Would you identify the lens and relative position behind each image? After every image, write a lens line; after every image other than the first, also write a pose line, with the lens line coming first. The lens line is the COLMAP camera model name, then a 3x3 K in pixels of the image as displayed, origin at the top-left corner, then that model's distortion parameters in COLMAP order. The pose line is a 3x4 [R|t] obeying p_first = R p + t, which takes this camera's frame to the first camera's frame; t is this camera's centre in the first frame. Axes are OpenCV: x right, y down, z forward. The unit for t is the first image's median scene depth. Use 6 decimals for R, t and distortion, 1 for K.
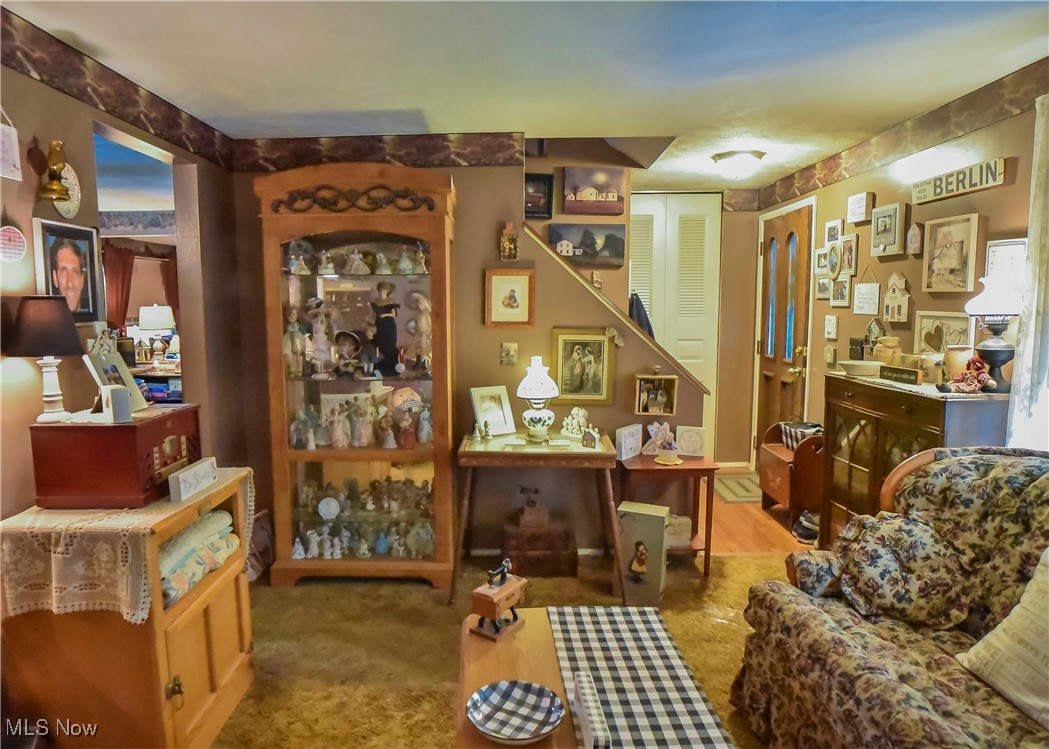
lens RADIAL K [[653.9, 0, 497.3], [0, 653.9, 378.3], [0, 0, 1]] dist [-0.033086, 0.005603]
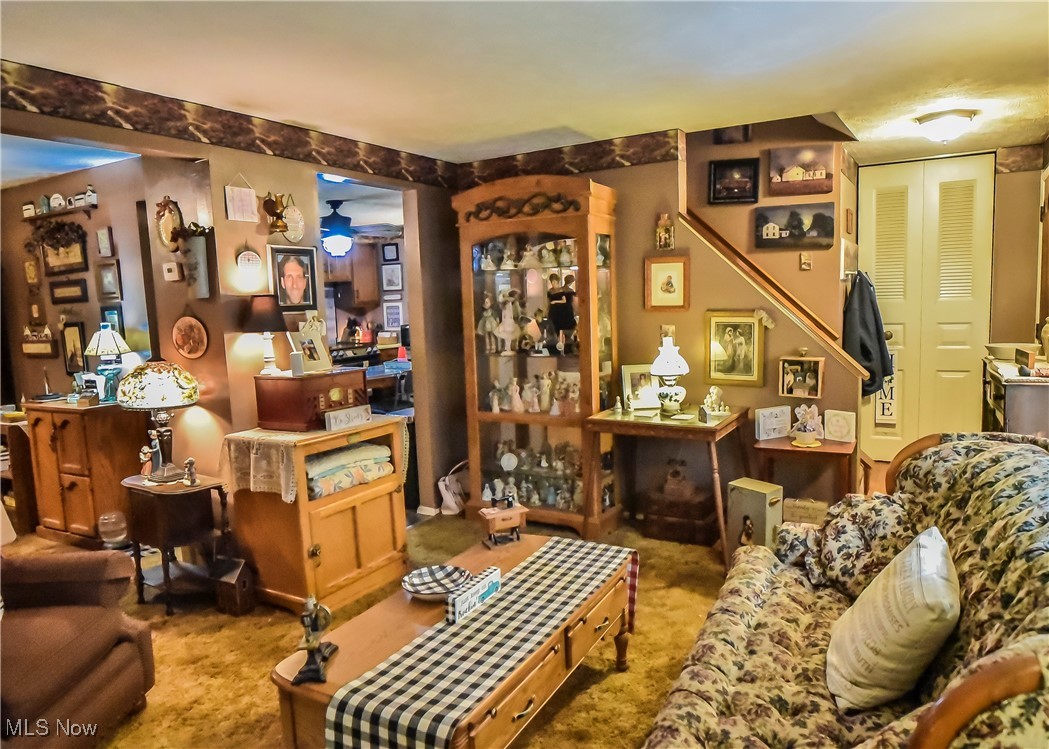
lens RADIAL K [[673.3, 0, 560.8], [0, 673.3, 373.1], [0, 0, 1]] dist [-0.034721, 0.000920]
pose [[0.892049, 0.027157, -0.451122, 0.415958], [-0.023296, 0.999629, 0.014111, 0.015095], [0.451338, -0.002078, 0.892350, -0.081147]]
